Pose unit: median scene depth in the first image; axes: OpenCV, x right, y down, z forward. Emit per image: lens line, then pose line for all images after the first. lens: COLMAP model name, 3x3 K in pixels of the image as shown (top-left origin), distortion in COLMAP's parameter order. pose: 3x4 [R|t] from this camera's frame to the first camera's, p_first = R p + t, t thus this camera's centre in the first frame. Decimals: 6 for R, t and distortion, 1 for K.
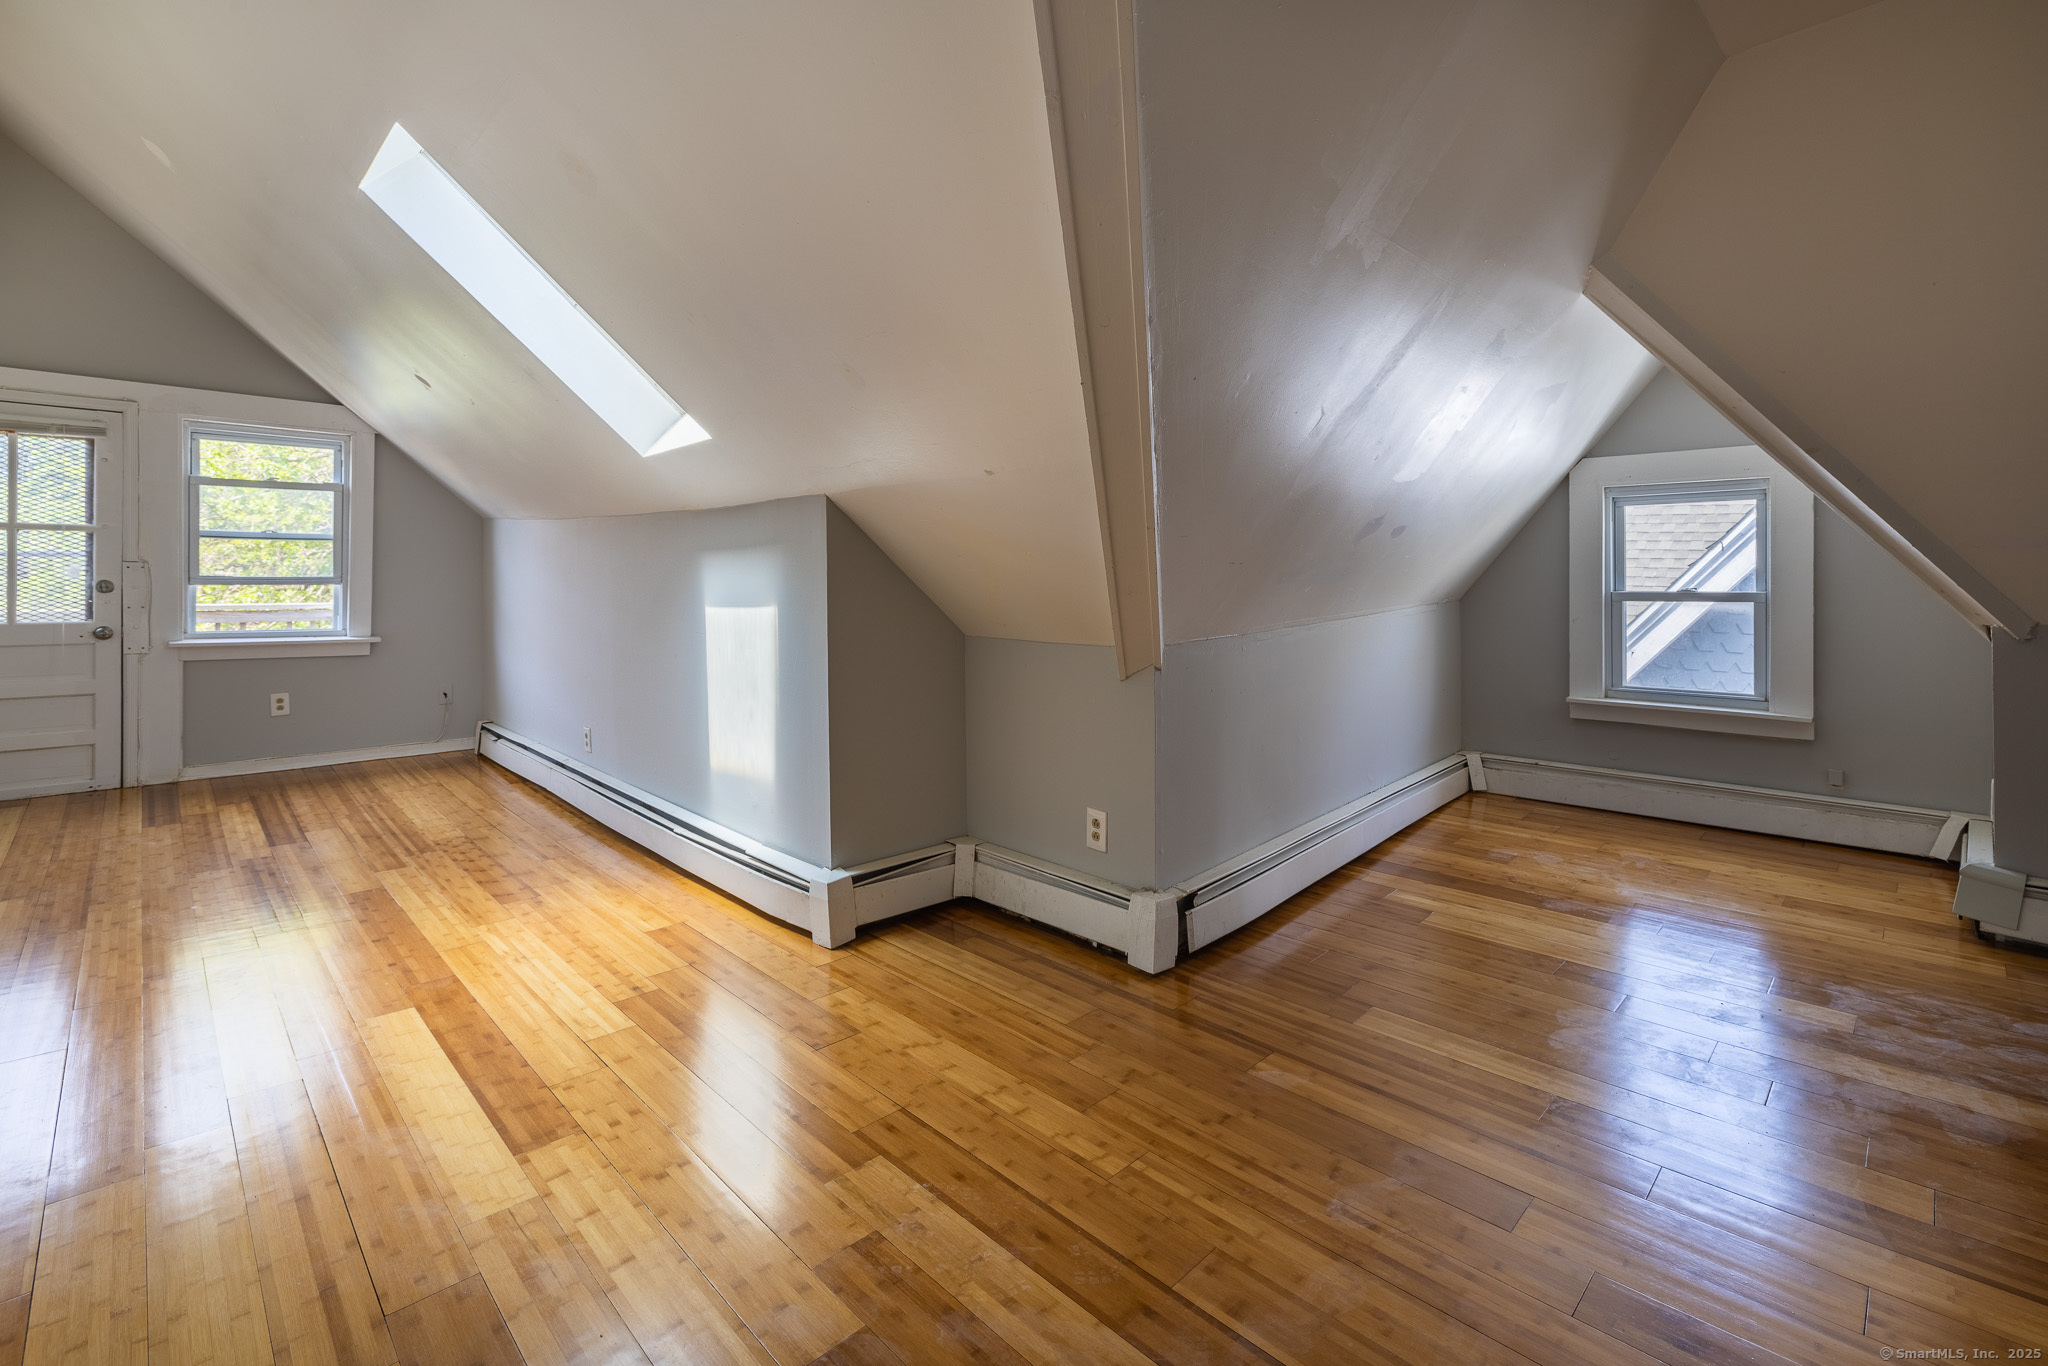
lens RADIAL K [[901.0, 0, 1030.5], [0, 901.0, 616.2], [0, 0, 1]] dist [-0.000196, 0.000088]
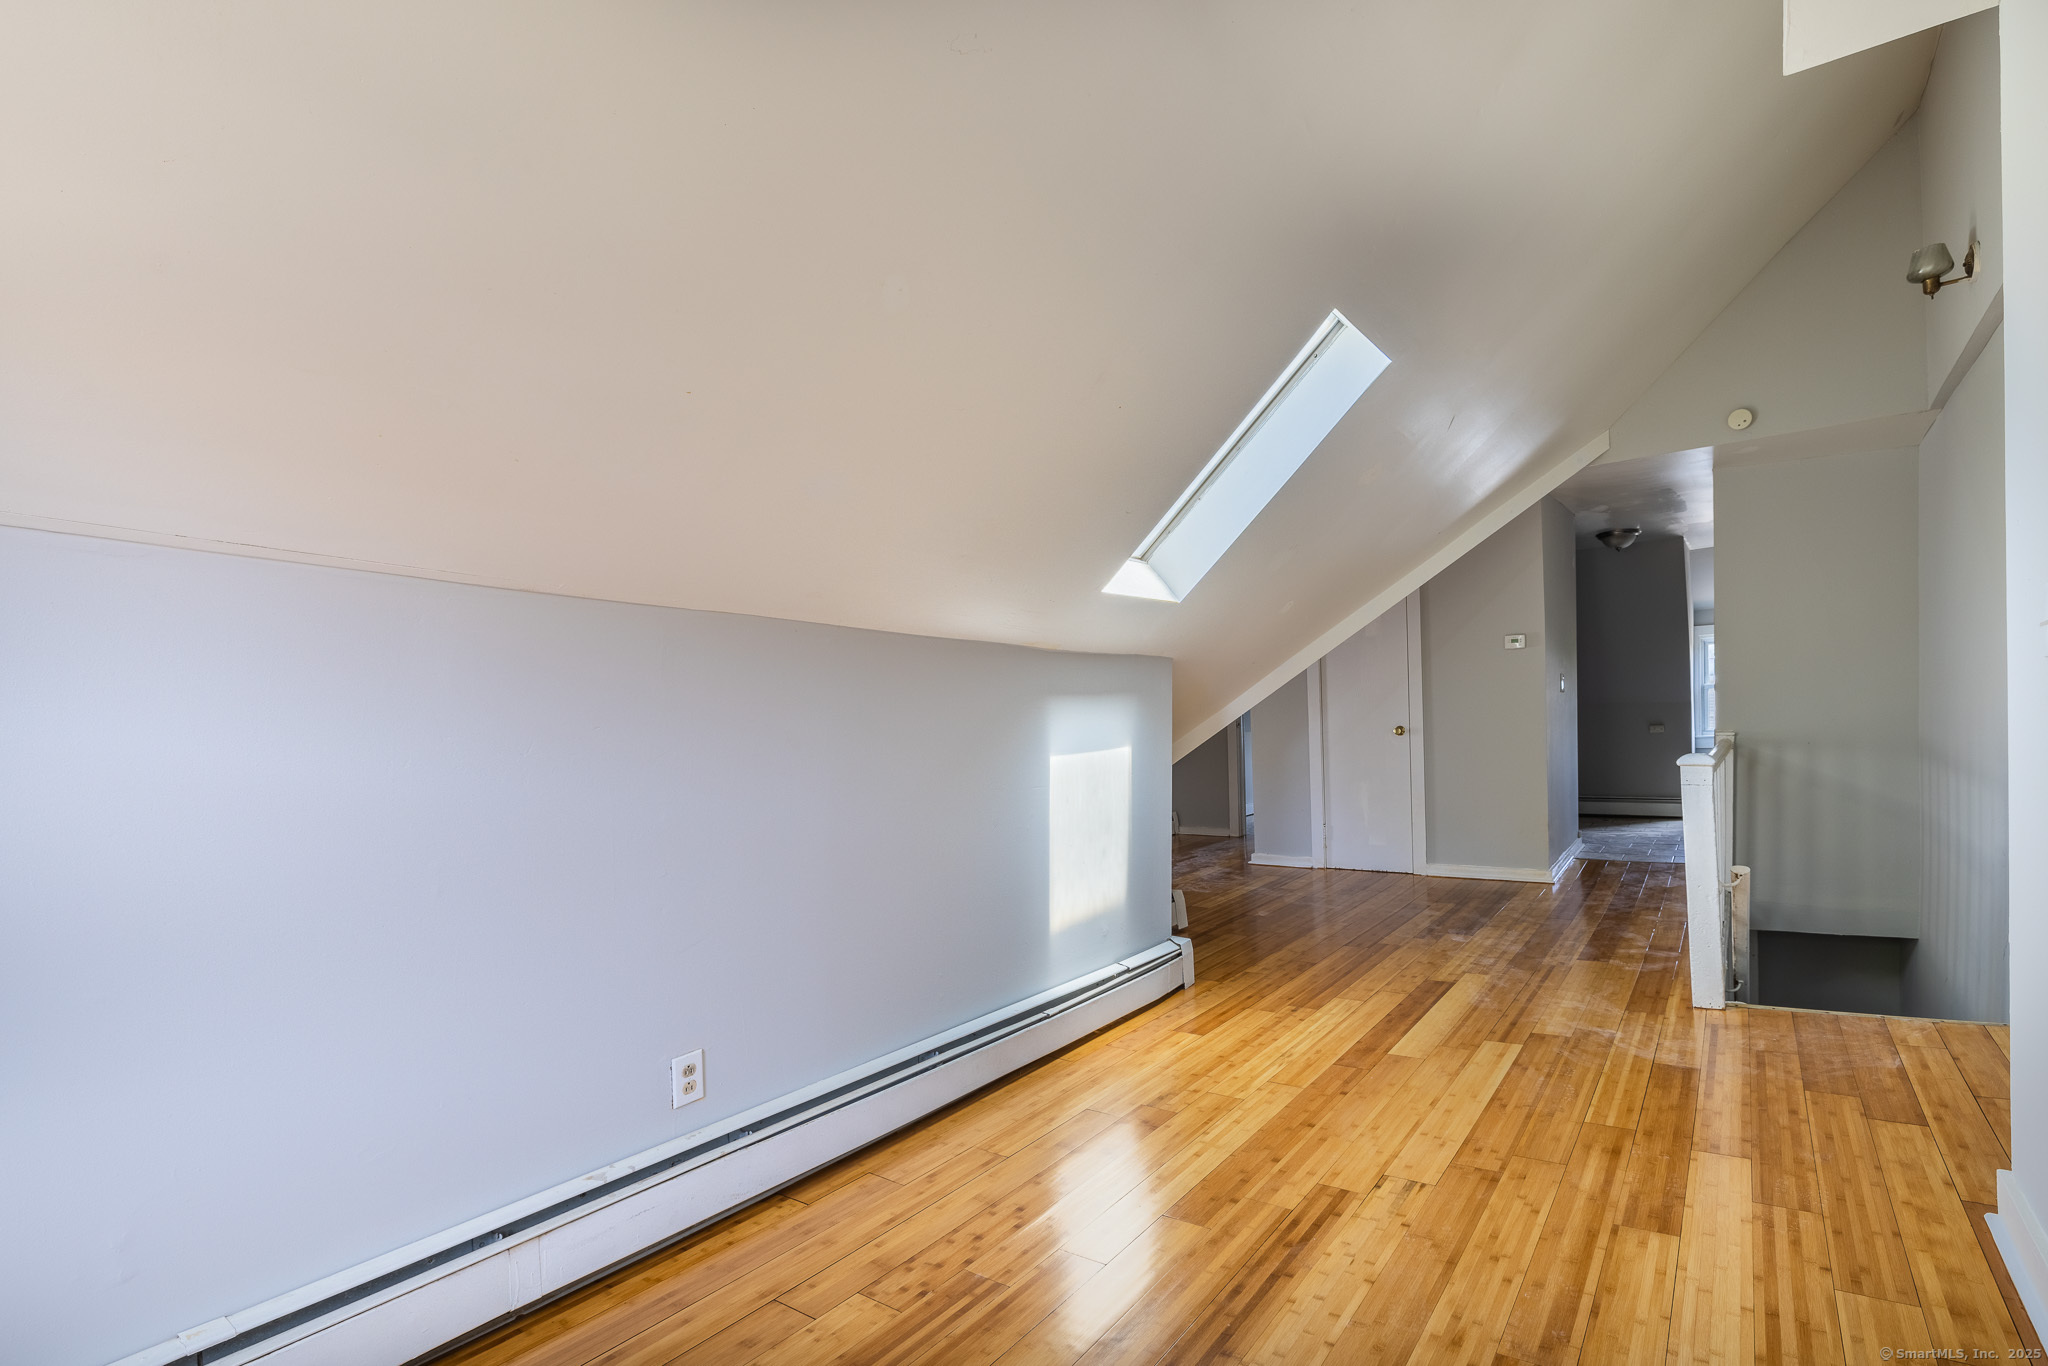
lens RADIAL K [[935.0, 0, 1130.2], [0, 935.0, 714.2], [0, 0, 1]] dist [0.000871, 0.000034]
pose [[-0.207530, 0.013658, 0.978133, -1.615731], [0.070793, 0.997490, 0.001092, -0.058835], [-0.975664, 0.069472, -0.207976, 1.352965]]
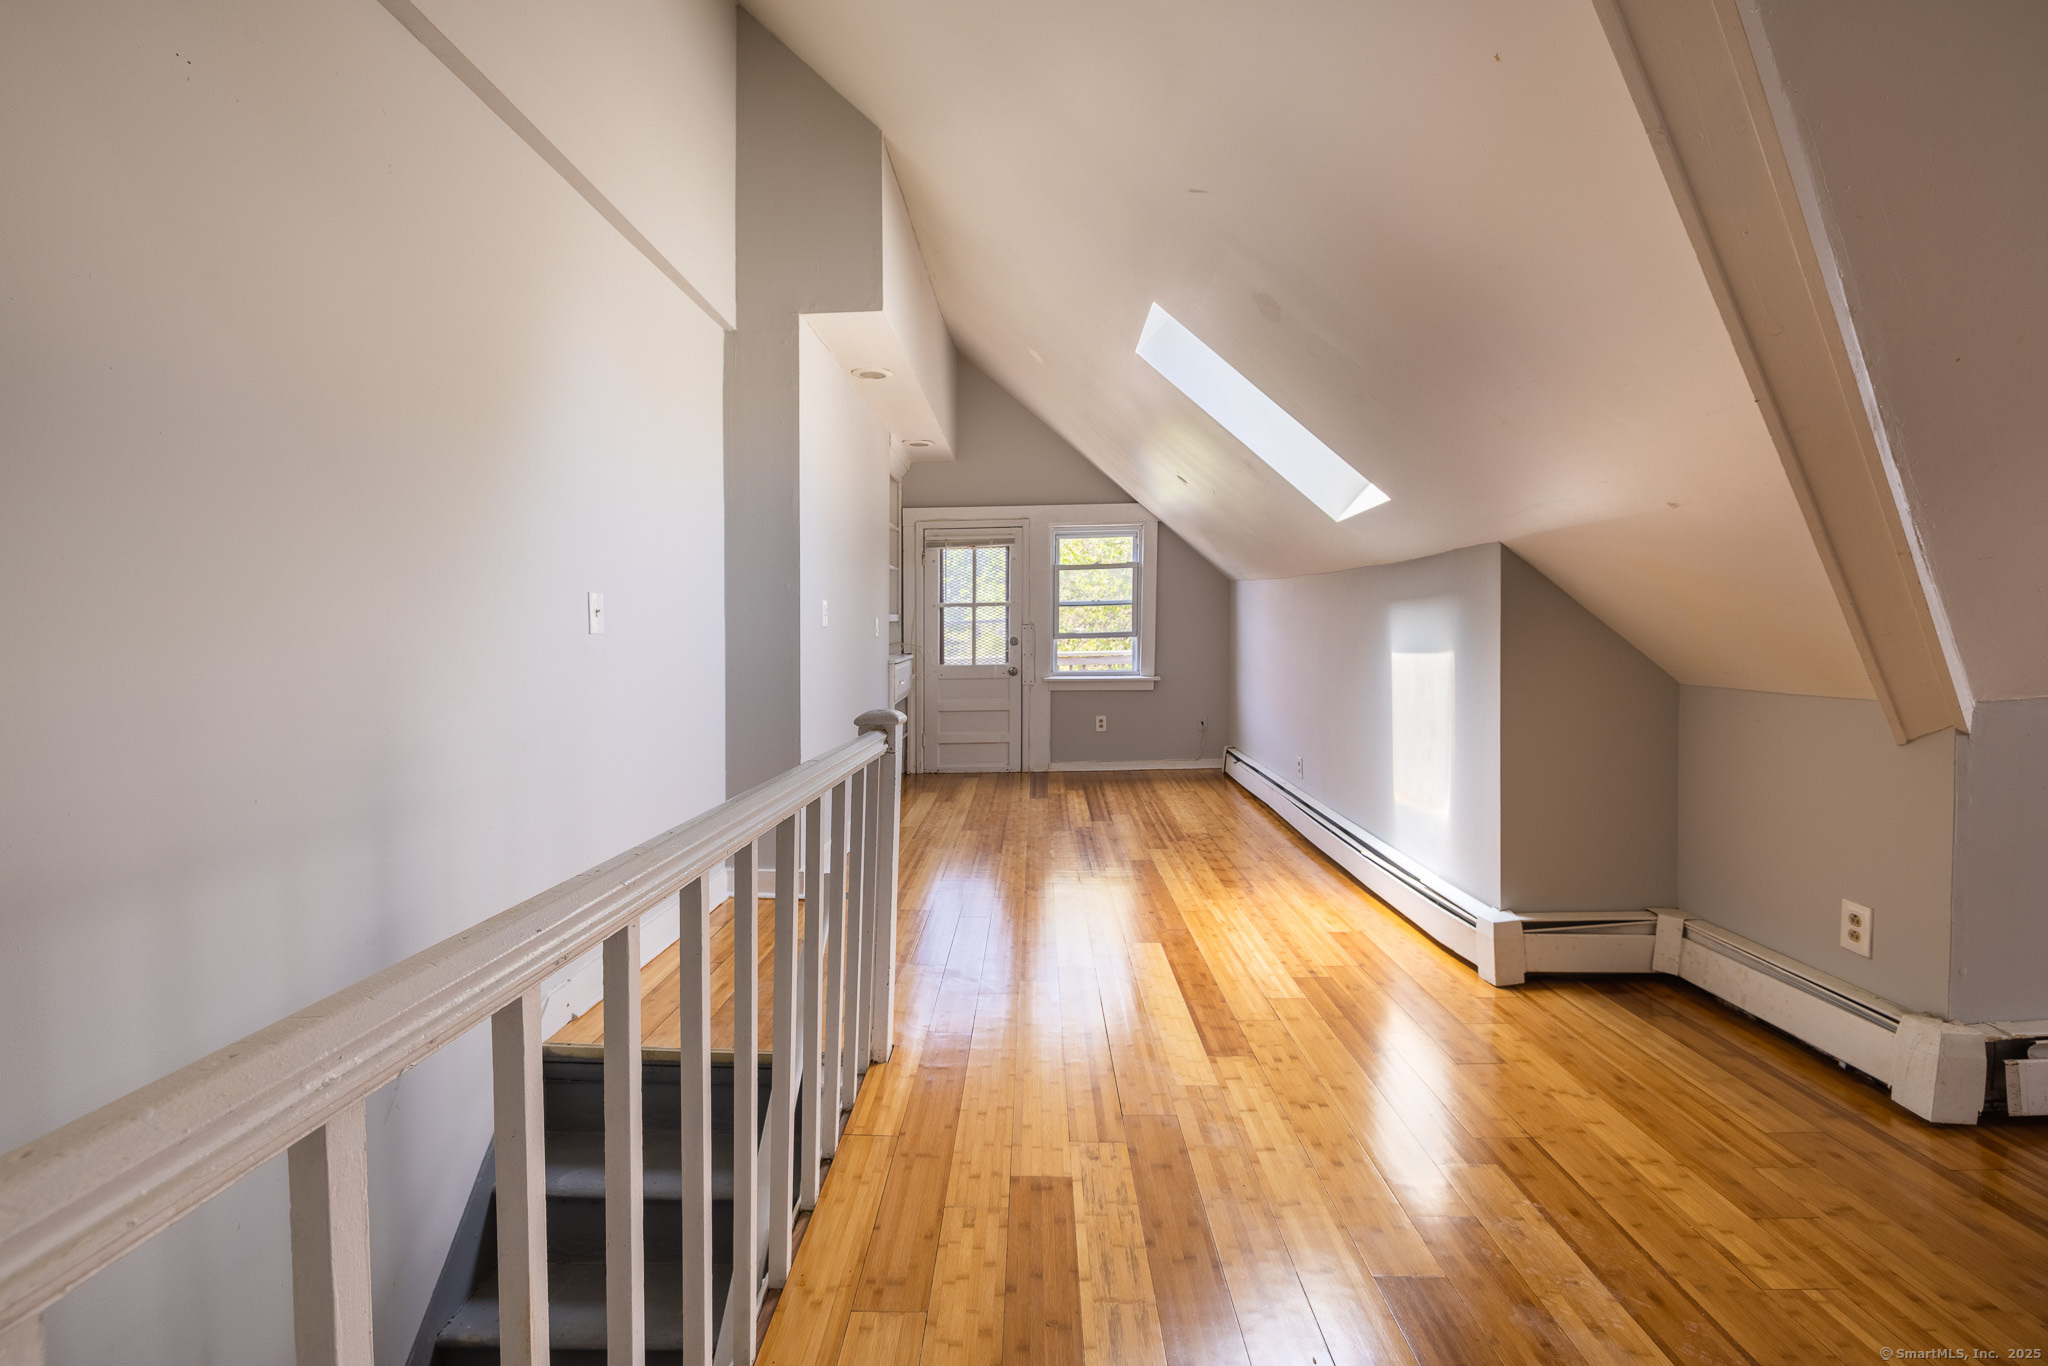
lens RADIAL K [[881.6, 0, 1024.0], [0, 881.6, 683.0], [0, 0, 1]] dist [0.000217, 0.000115]
pose [[0.699687, 0.019931, -0.714172, 0.110712], [-0.002272, 0.999668, 0.025672, -0.000452], [0.714446, -0.016340, 0.699500, -0.079293]]
